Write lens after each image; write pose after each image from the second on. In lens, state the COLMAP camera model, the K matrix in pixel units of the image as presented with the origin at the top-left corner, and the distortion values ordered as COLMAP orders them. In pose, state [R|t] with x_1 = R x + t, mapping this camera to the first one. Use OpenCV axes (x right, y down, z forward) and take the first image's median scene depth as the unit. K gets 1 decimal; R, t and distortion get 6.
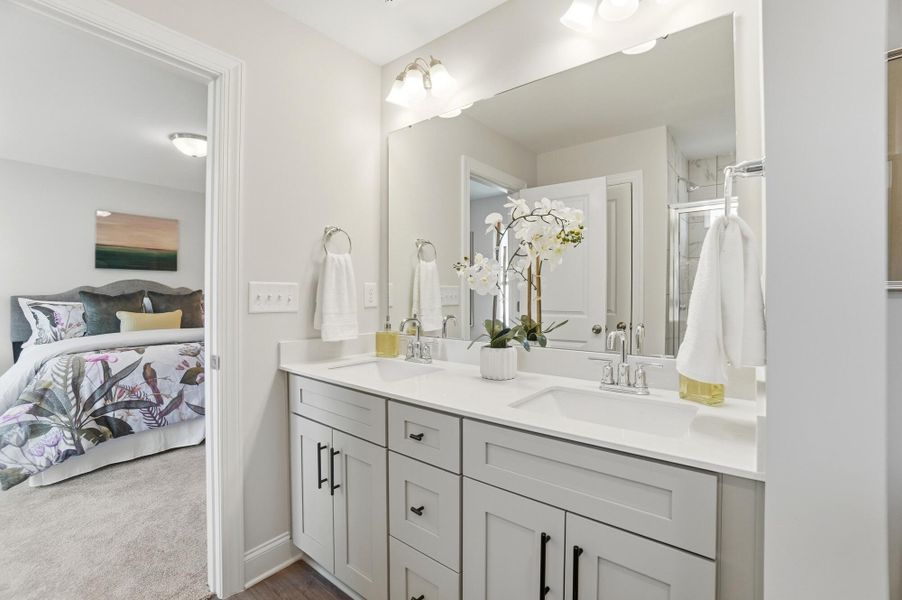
lens RADIAL K [[406.6, 0, 450.1], [0, 406.6, 295.9], [0, 0, 1]] dist [-0.058791, 0.022591]
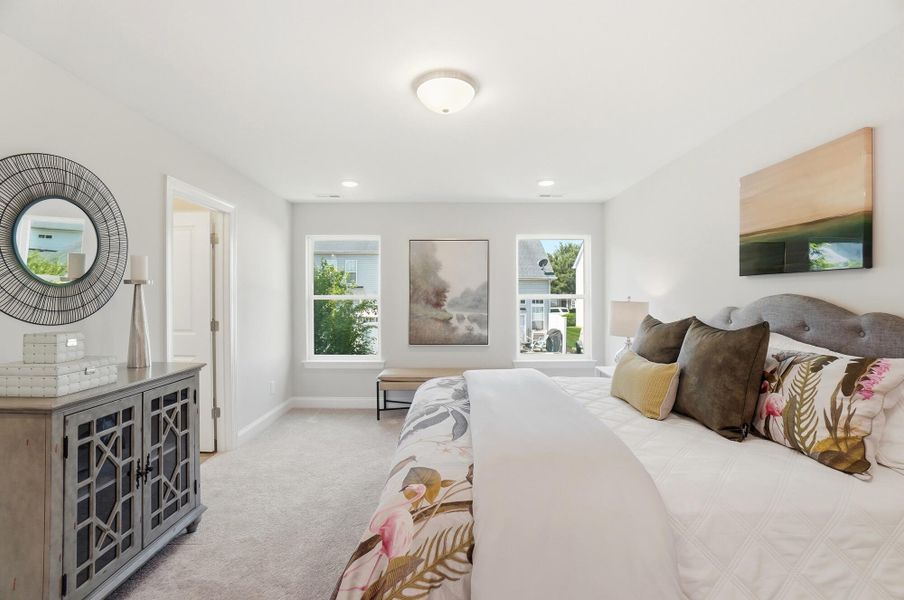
lens RADIAL K [[407.5, 0, 451.1], [0, 407.5, 295.9], [0, 0, 1]] dist [-0.058791, 0.022591]
pose [[-0.802531, -0.004502, -0.596594, -0.245159], [-0.005122, 0.999987, -0.000657, -0.042718], [0.596589, 0.002529, -0.802543, 1.201301]]
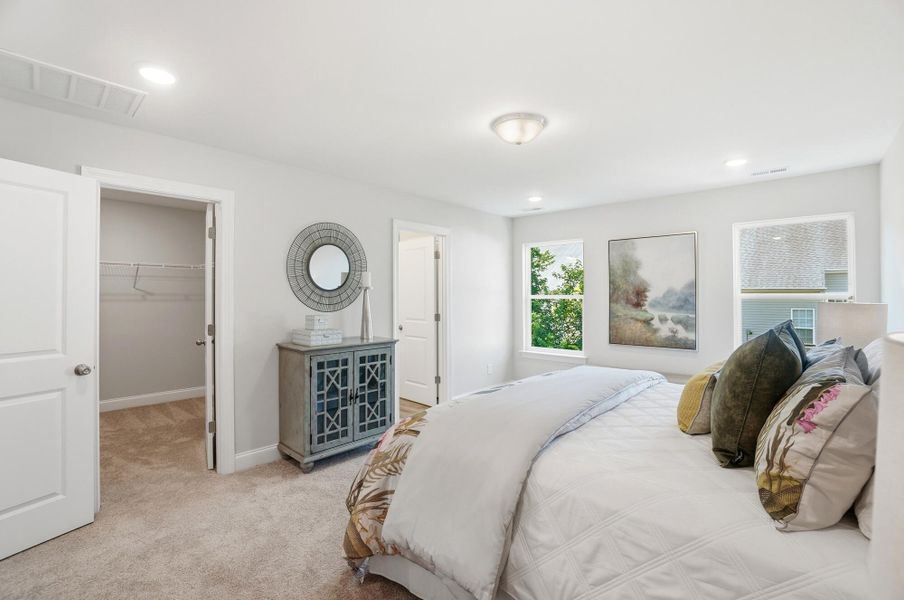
lens RADIAL K [[410.5, 0, 449.3], [0, 410.5, 291.2], [0, 0, 1]] dist [-0.062888, 0.022495]
pose [[-0.993680, -0.001564, 0.112243, -0.494572], [-0.002255, 0.999979, -0.006031, -0.046935], [-0.112231, -0.006246, -0.993662, 1.404780]]
